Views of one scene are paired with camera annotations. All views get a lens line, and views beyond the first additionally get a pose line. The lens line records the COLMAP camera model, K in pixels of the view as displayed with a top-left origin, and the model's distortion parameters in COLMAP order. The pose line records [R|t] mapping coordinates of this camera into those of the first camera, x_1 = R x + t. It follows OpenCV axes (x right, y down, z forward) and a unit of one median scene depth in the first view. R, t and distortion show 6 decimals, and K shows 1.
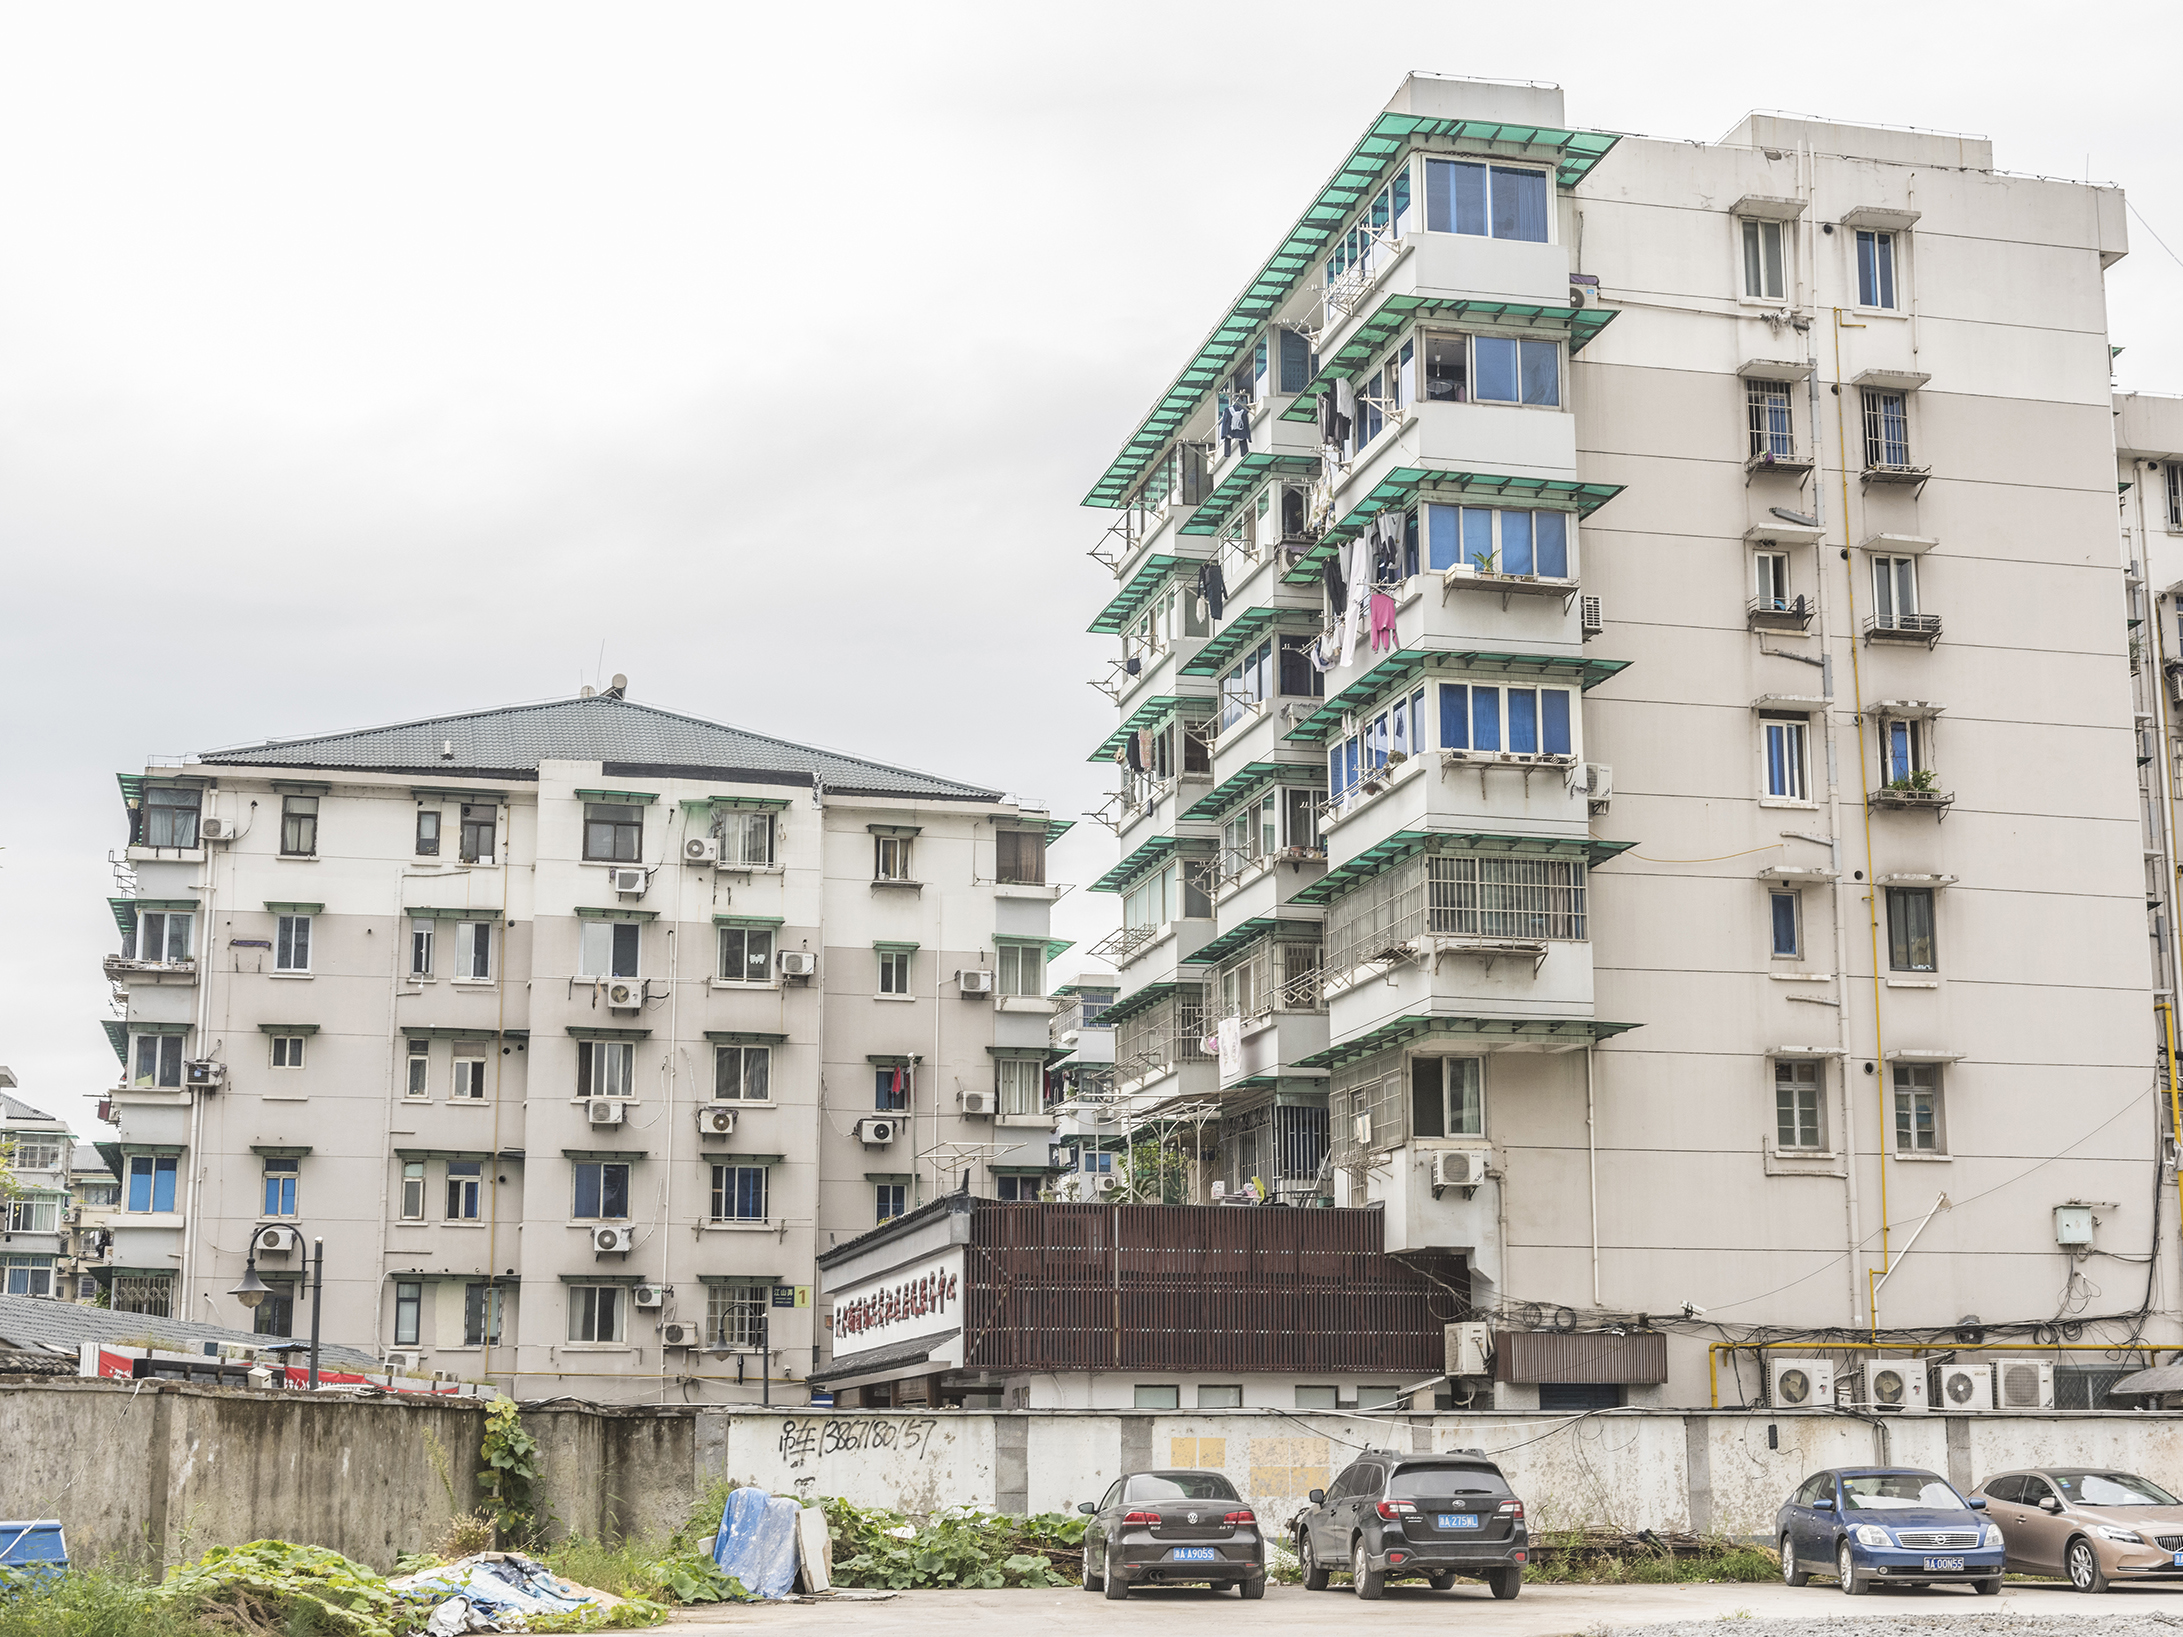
lens RADIAL K [[3221.5, 0, 1091.5], [0, 3221.5, 818.5], [0, 0, 1]] dist [-0.041262, 0.141817]
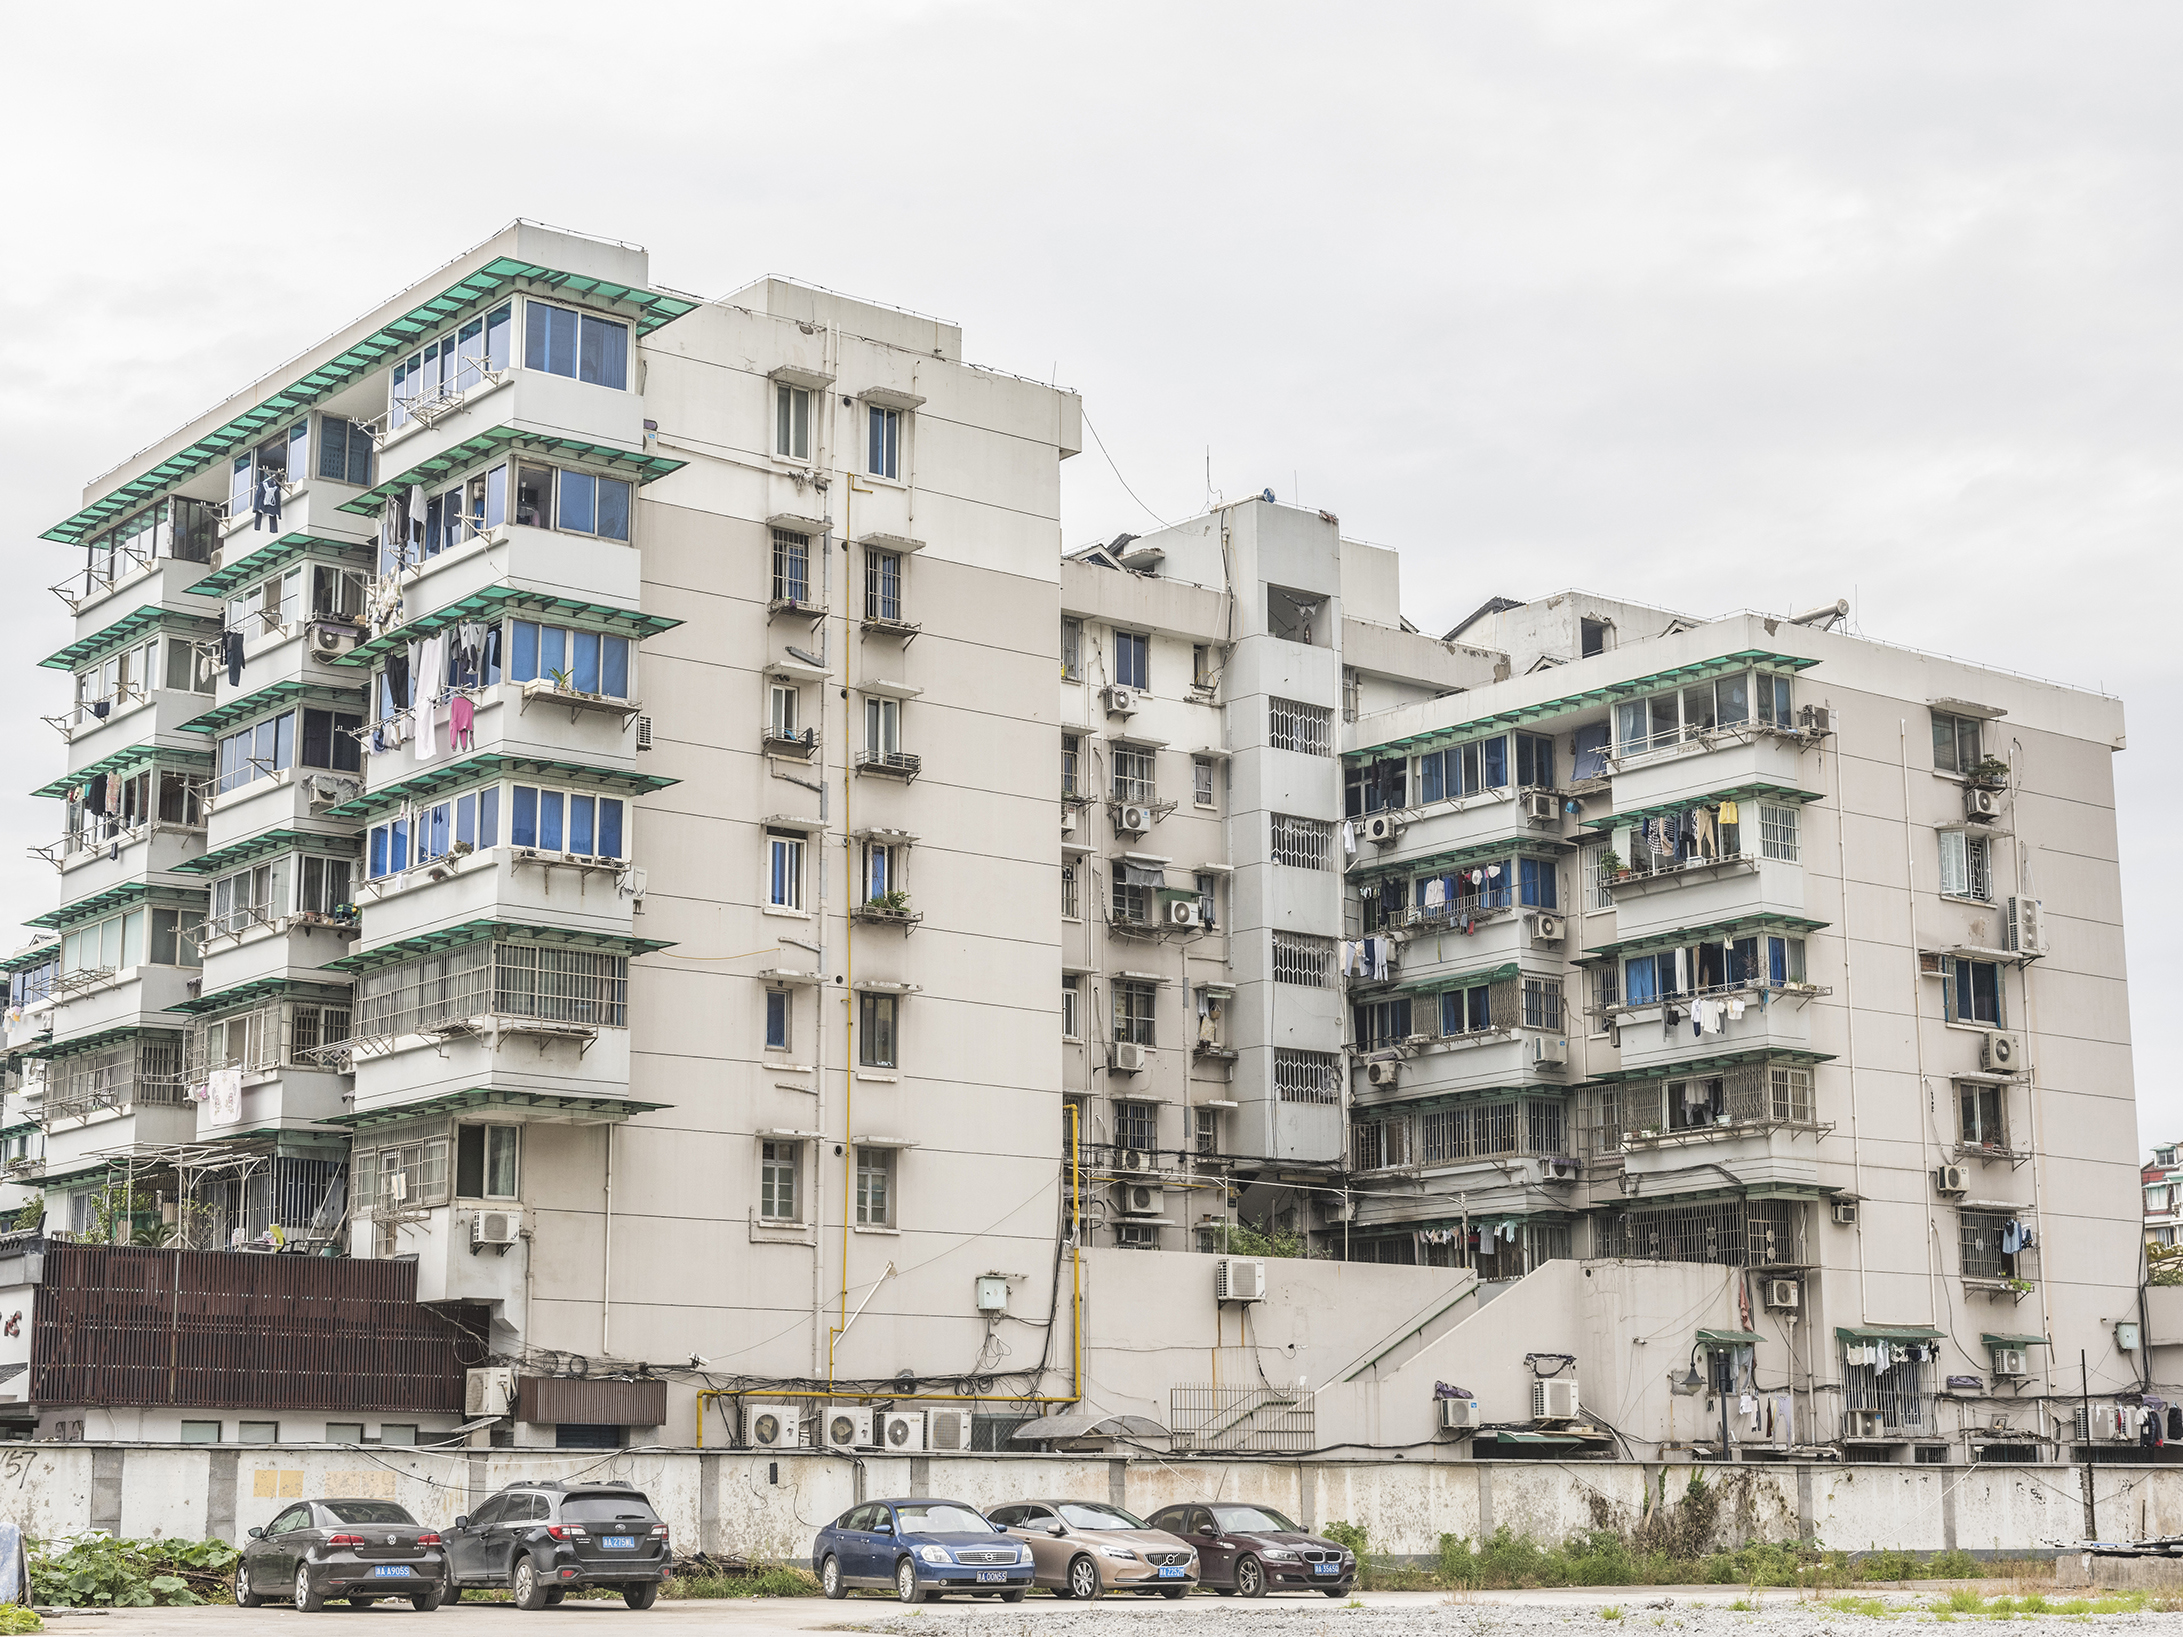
lens RADIAL K [[3429.3, 0, 1091.5], [0, 3429.3, 818.5], [0, 0, 1]] dist [-0.049322, 0.085196]
pose [[0.909470, 0.082057, 0.407591, -0.181260], [-0.081785, 0.996485, -0.018125, -0.024782], [-0.407645, -0.016851, 0.912985, -0.141294]]
